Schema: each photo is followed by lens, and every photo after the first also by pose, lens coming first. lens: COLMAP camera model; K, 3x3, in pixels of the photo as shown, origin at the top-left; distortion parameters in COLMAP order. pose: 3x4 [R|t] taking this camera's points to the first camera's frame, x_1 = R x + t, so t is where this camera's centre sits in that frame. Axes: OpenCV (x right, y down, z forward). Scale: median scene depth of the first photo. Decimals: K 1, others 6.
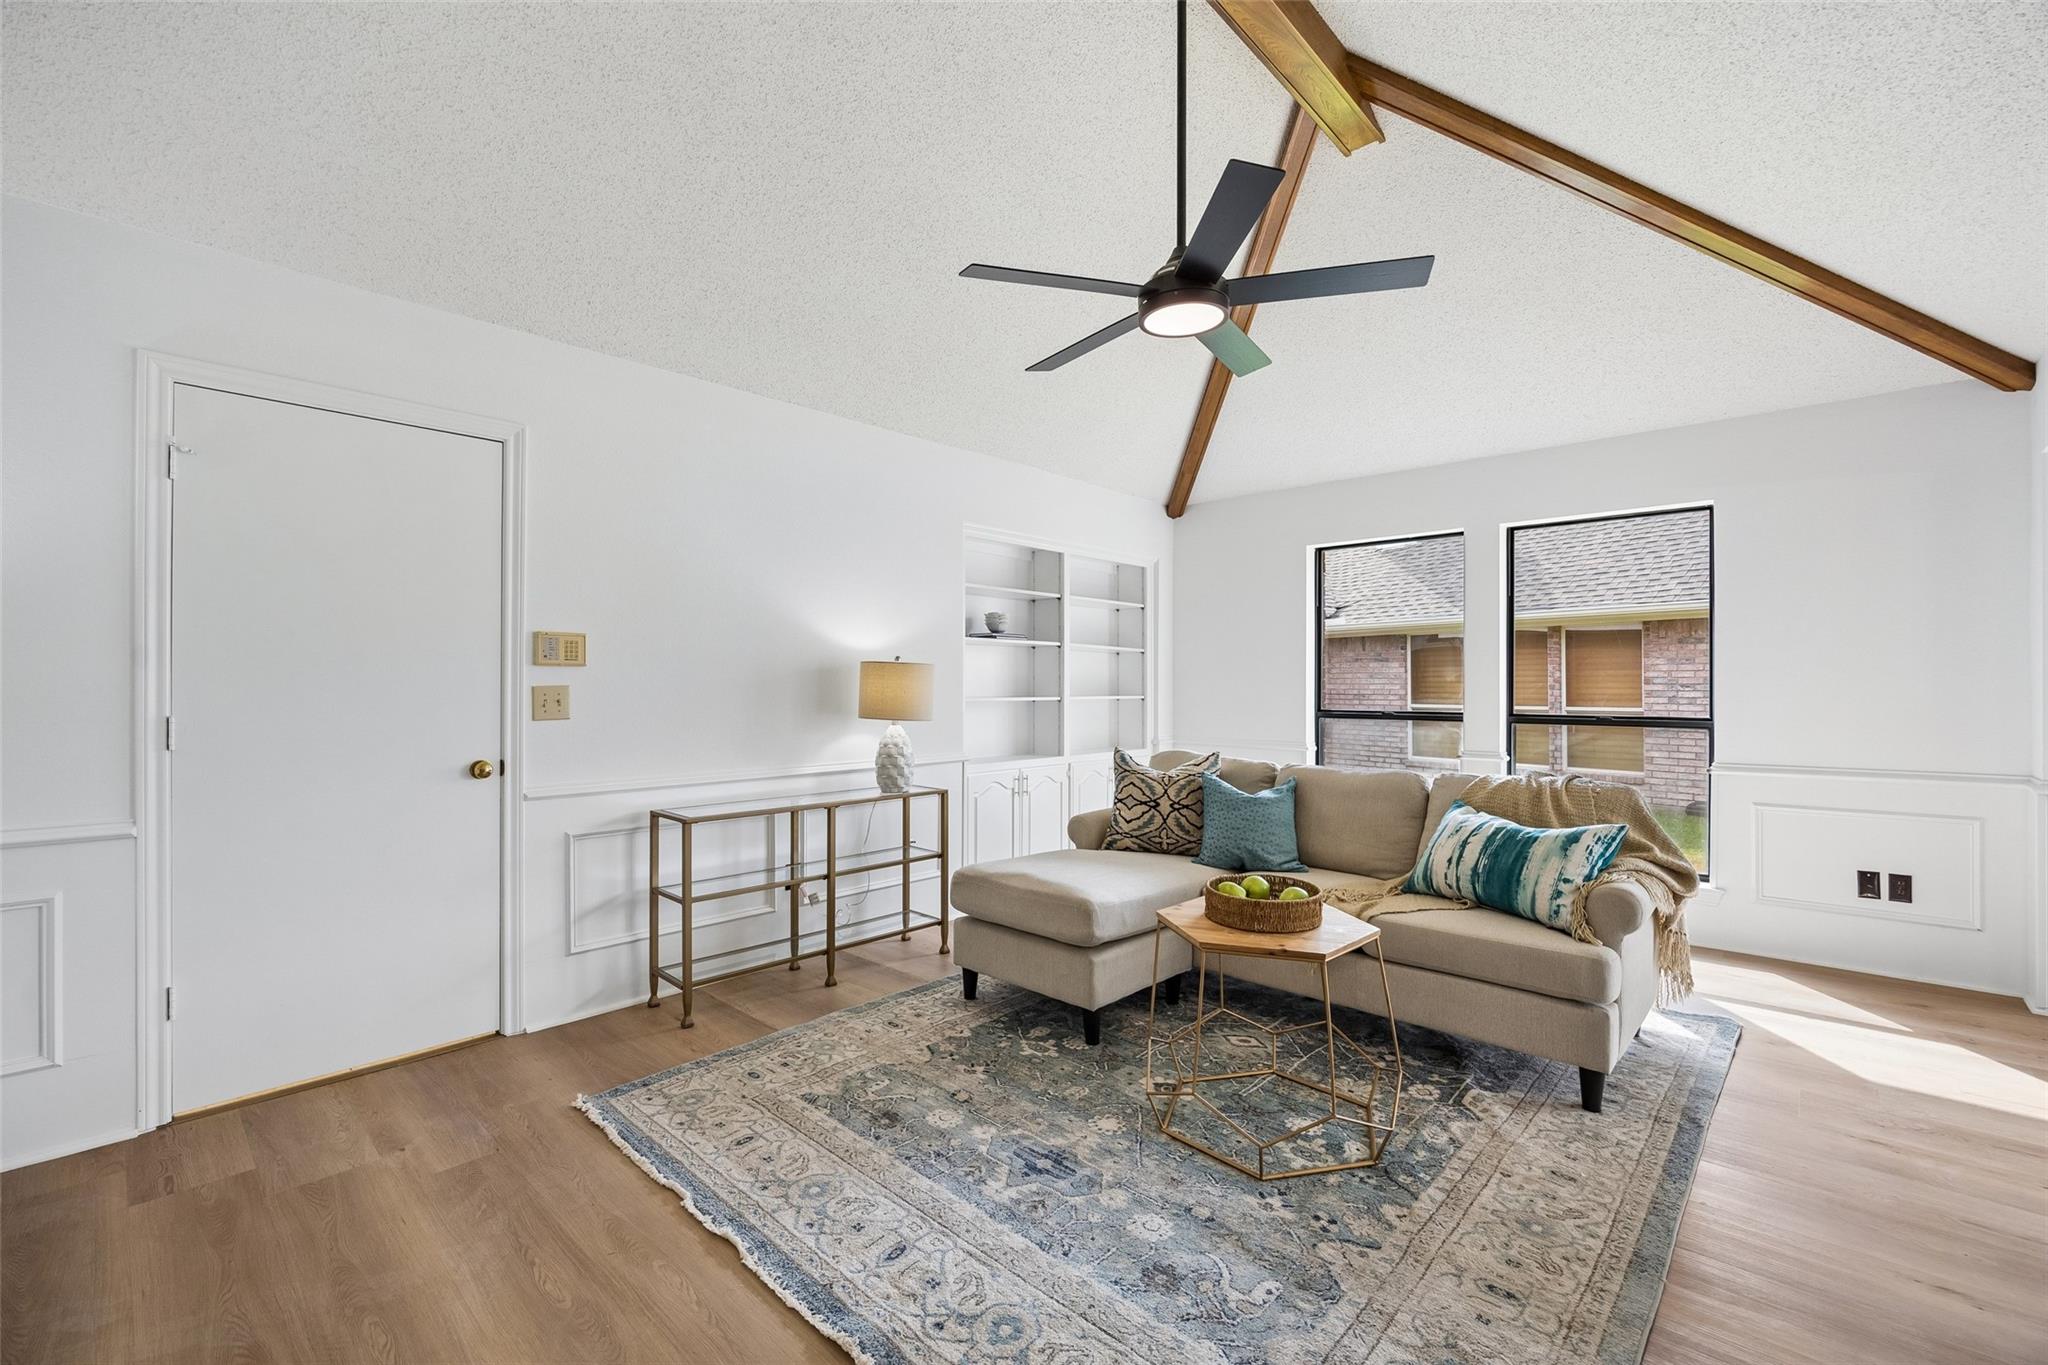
lens RADIAL K [[868.2, 0, 1022.1], [0, 868.2, 677.9], [0, 0, 1]] dist [-0.003995, -0.000527]
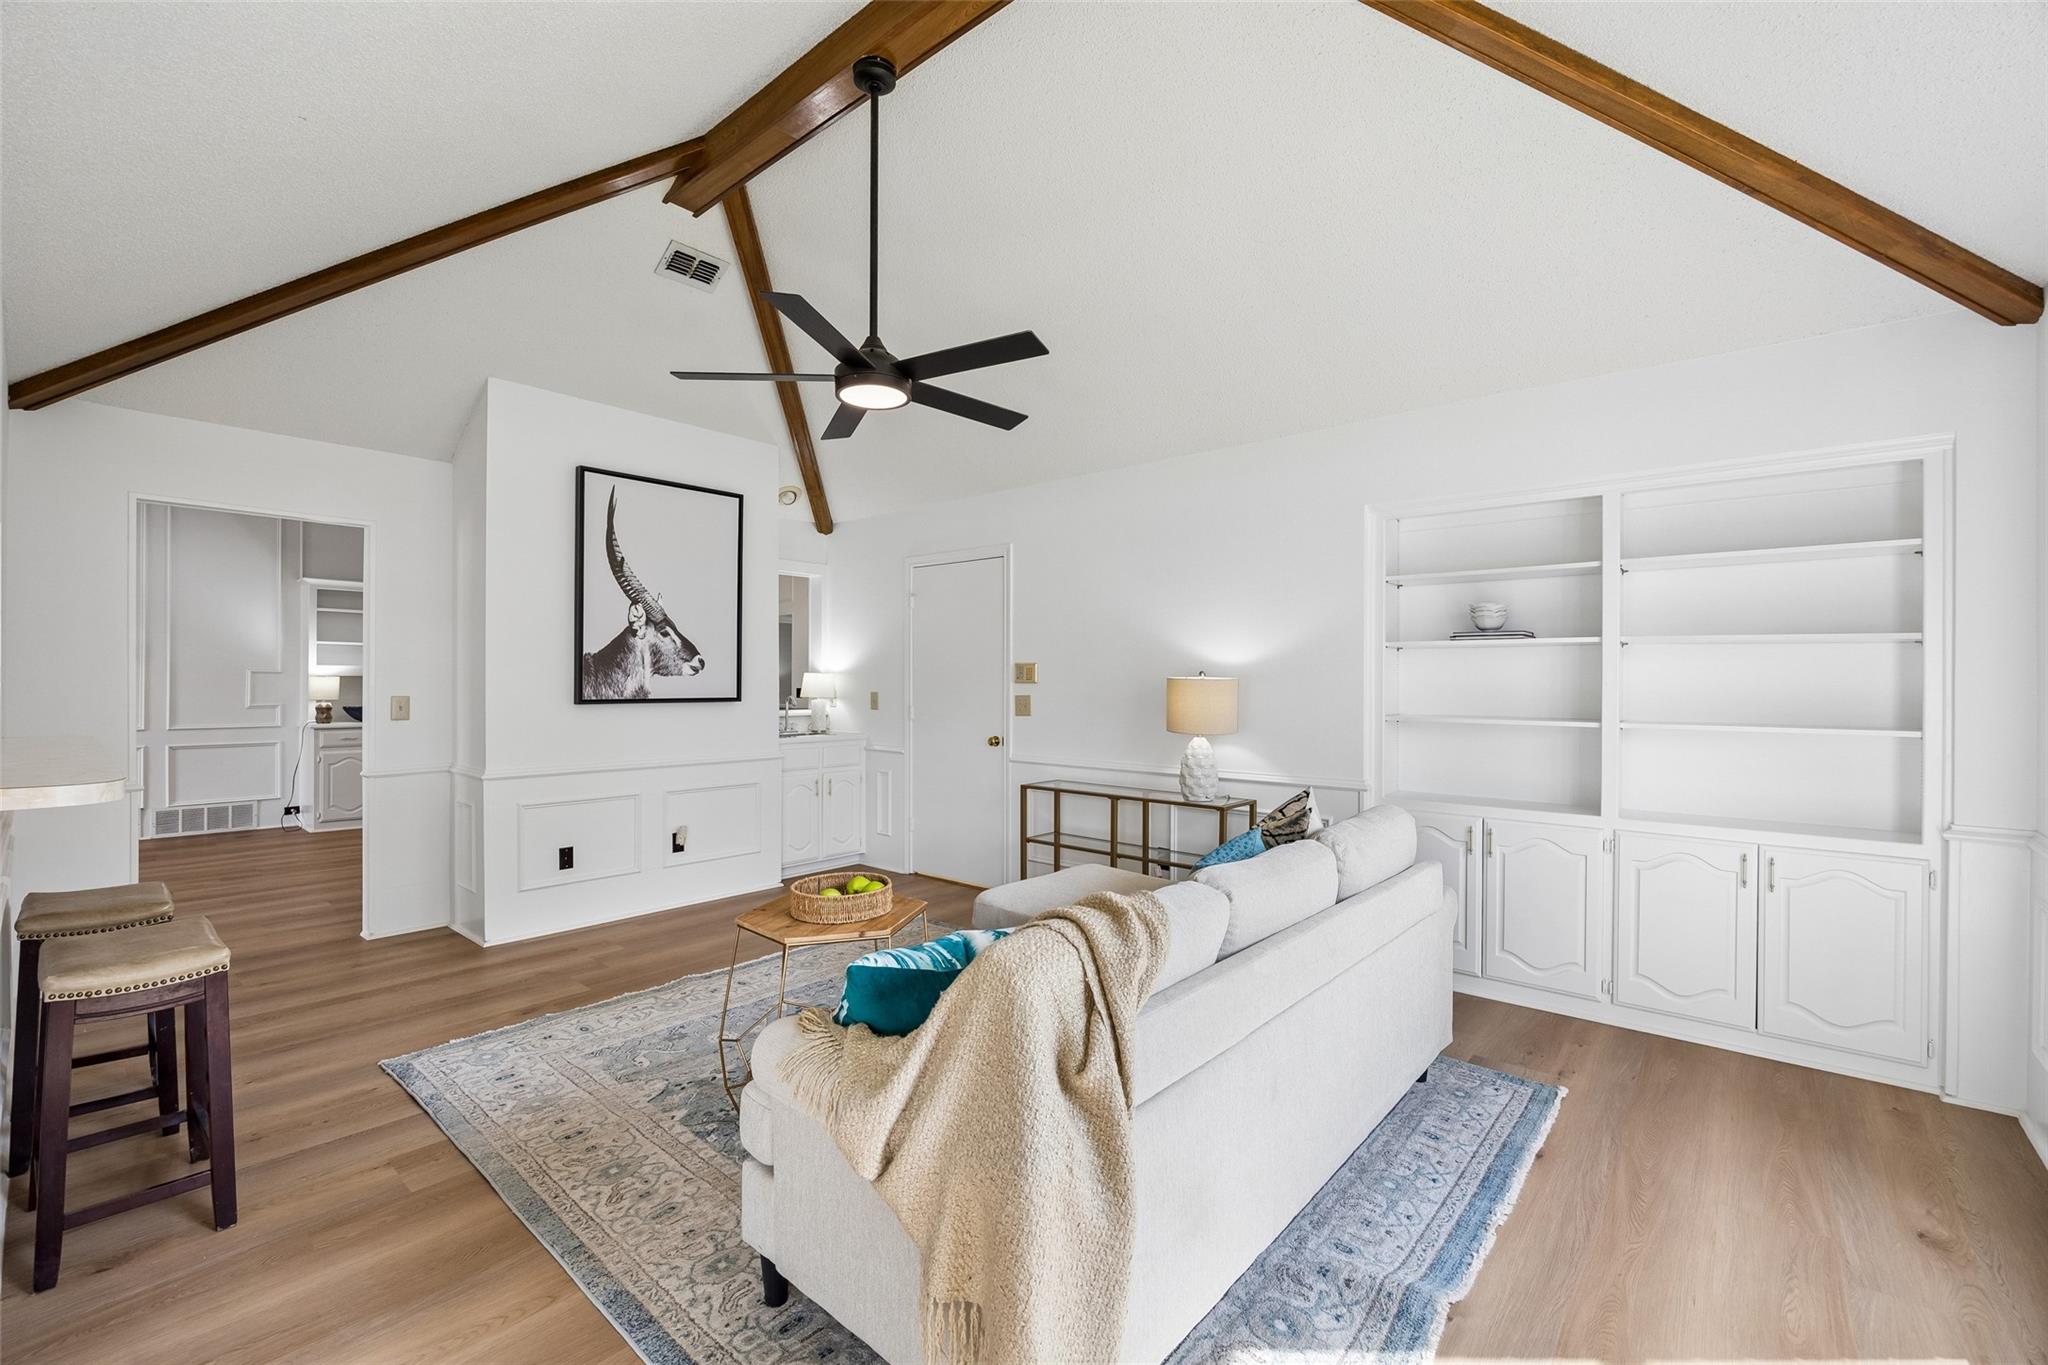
lens RADIAL K [[868.2, 0, 1023.9], [0, 868.2, 686.3], [0, 0, 1]] dist [-0.003995, -0.000527]
pose [[0.026150, 0.005888, -0.999641, 1.115113], [0.002838, 0.999978, 0.005964, -0.018020], [0.999654, -0.002993, 0.026132, 0.955834]]
